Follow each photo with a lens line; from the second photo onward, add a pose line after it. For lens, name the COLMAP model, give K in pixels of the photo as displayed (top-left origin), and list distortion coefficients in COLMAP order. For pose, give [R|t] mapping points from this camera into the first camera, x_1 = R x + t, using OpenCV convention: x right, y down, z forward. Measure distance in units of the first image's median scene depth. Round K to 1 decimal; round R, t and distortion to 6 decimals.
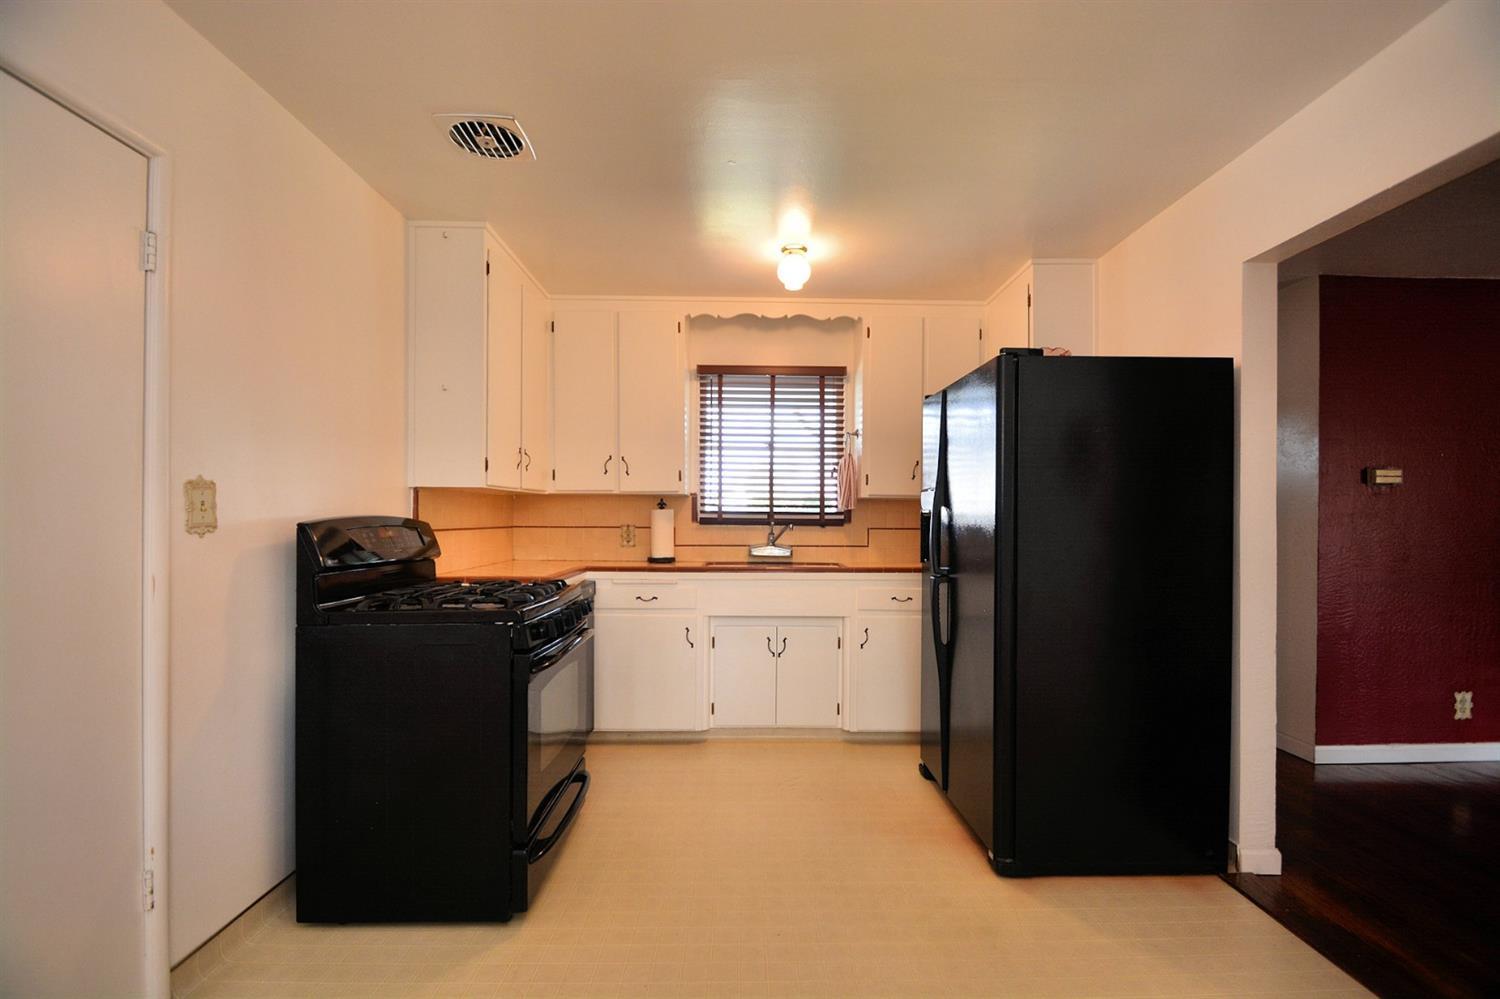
lens RADIAL K [[651.8, 0, 750.9], [0, 651.8, 515.3], [0, 0, 1]] dist [0.017125, -0.019010]
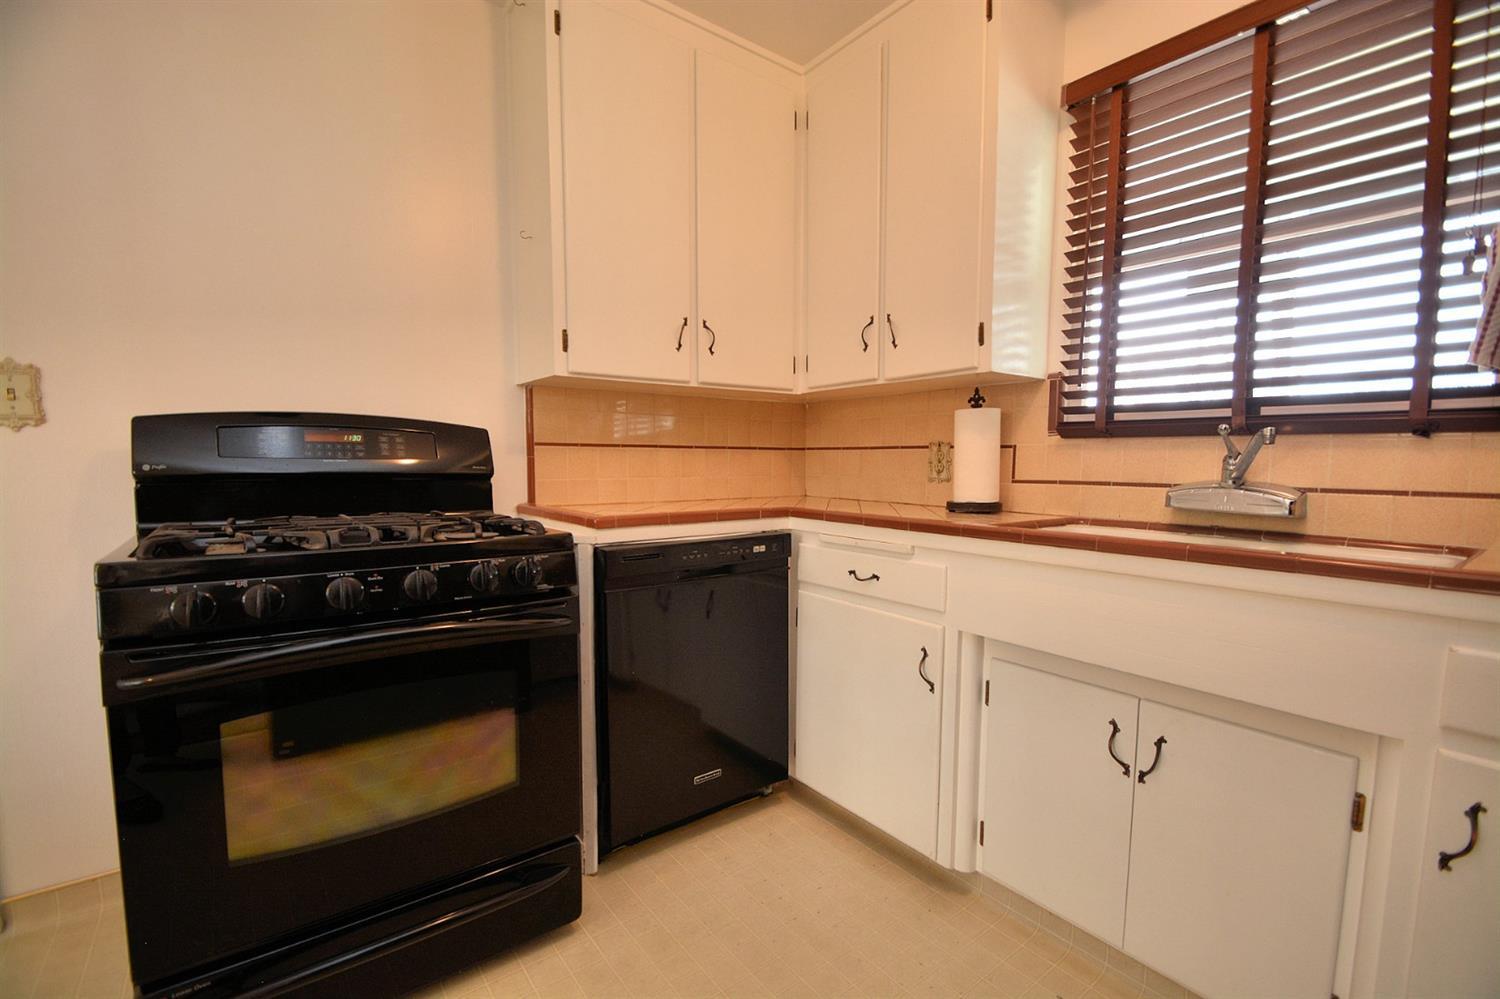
lens RADIAL K [[651.8, 0, 750.9], [0, 651.8, 515.3], [0, 0, 1]] dist [0.017125, -0.019010]
pose [[0.598030, 0.065958, -0.798755, 0.176091], [0.000570, 0.996573, 0.082719, 0.031601], [0.801473, -0.049924, 0.595943, 0.542861]]
